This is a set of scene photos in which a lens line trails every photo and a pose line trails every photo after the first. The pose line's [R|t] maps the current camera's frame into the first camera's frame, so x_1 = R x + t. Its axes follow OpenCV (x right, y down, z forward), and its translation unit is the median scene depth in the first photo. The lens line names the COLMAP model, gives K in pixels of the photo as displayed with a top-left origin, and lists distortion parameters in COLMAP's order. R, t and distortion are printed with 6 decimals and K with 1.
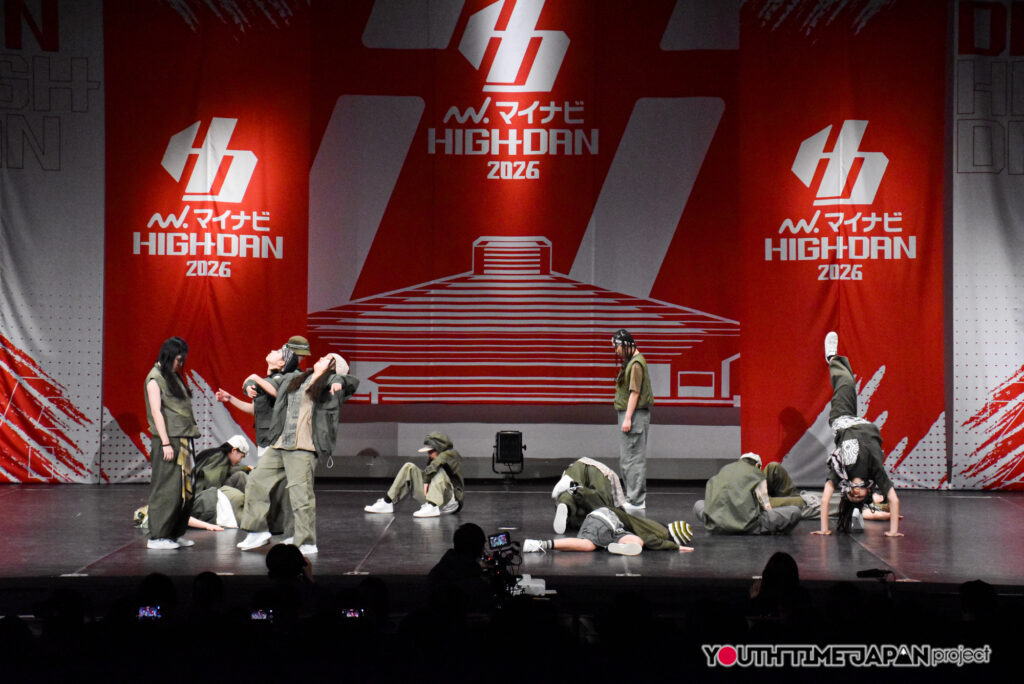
lens RADIAL K [[2999.7, 0, 495.9], [0, 2999.7, 369.3], [0, 0, 1]] dist [1.016379, -1.023285]
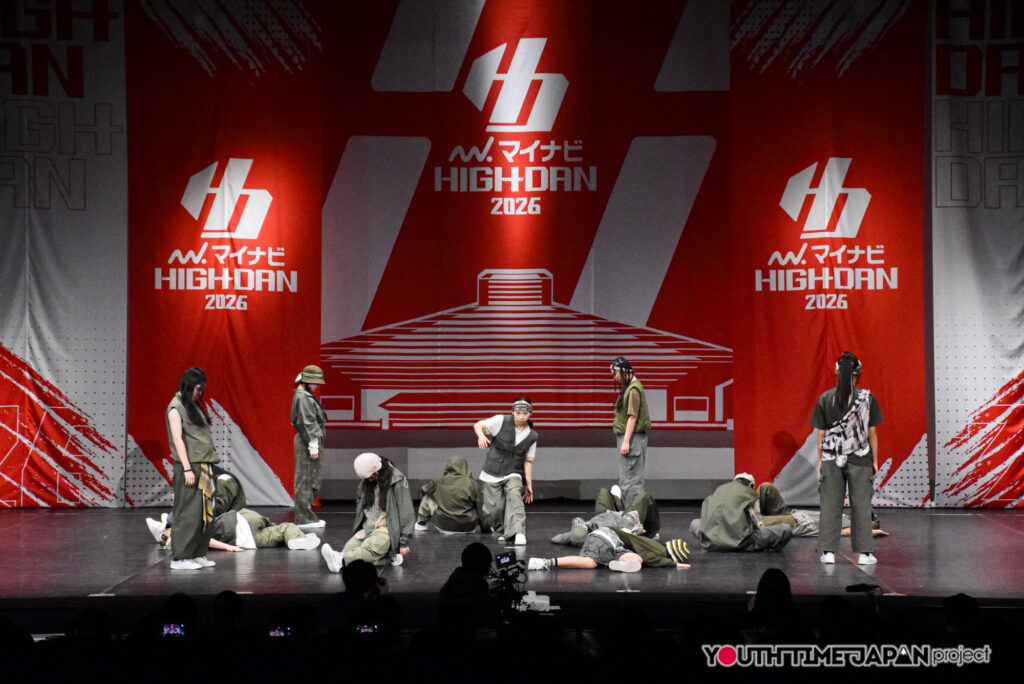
lens RADIAL K [[2695.0, 0, 516.1], [0, 2695.0, 403.2], [0, 0, 1]] dist [0.359852, 1.063890]
pose [[0.999952, -0.007184, 0.006628, -0.000869], [0.007156, 0.999966, 0.004189, -0.001375], [-0.006658, -0.004141, 0.999969, 0.061106]]
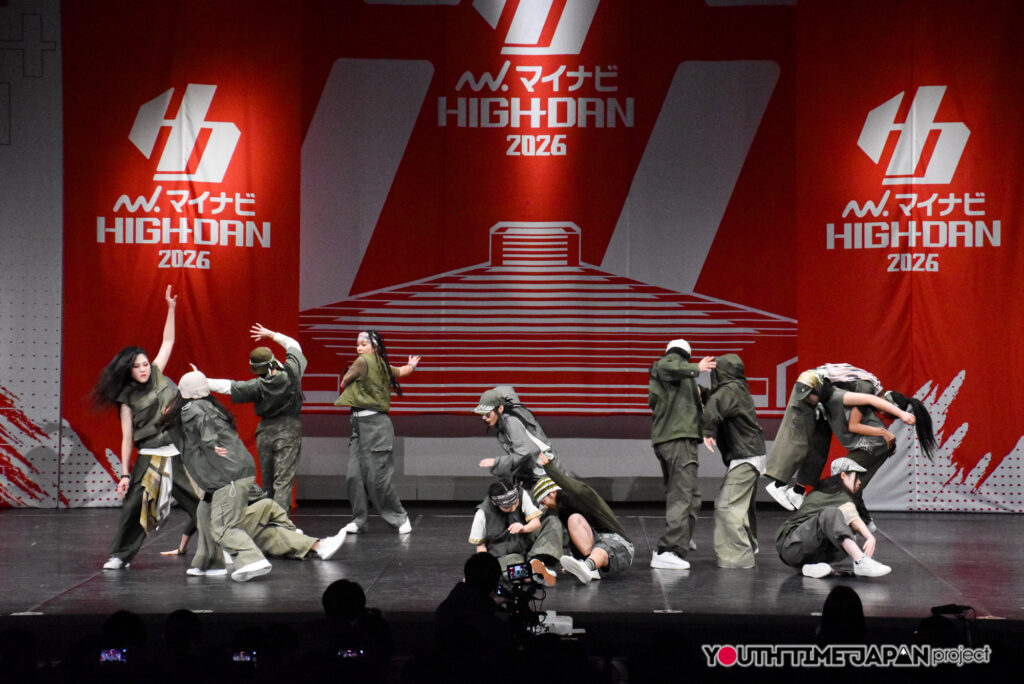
lens RADIAL K [[2977.0, 0, 516.6], [0, 2977.0, 367.4], [0, 0, 1]] dist [0.138537, 0.218288]
pose [[0.999998, -0.001879, -0.000644, 0.000546], [0.001877, 0.999992, -0.003529, 0.000890], [0.000650, 0.003528, 0.999994, 0.149162]]
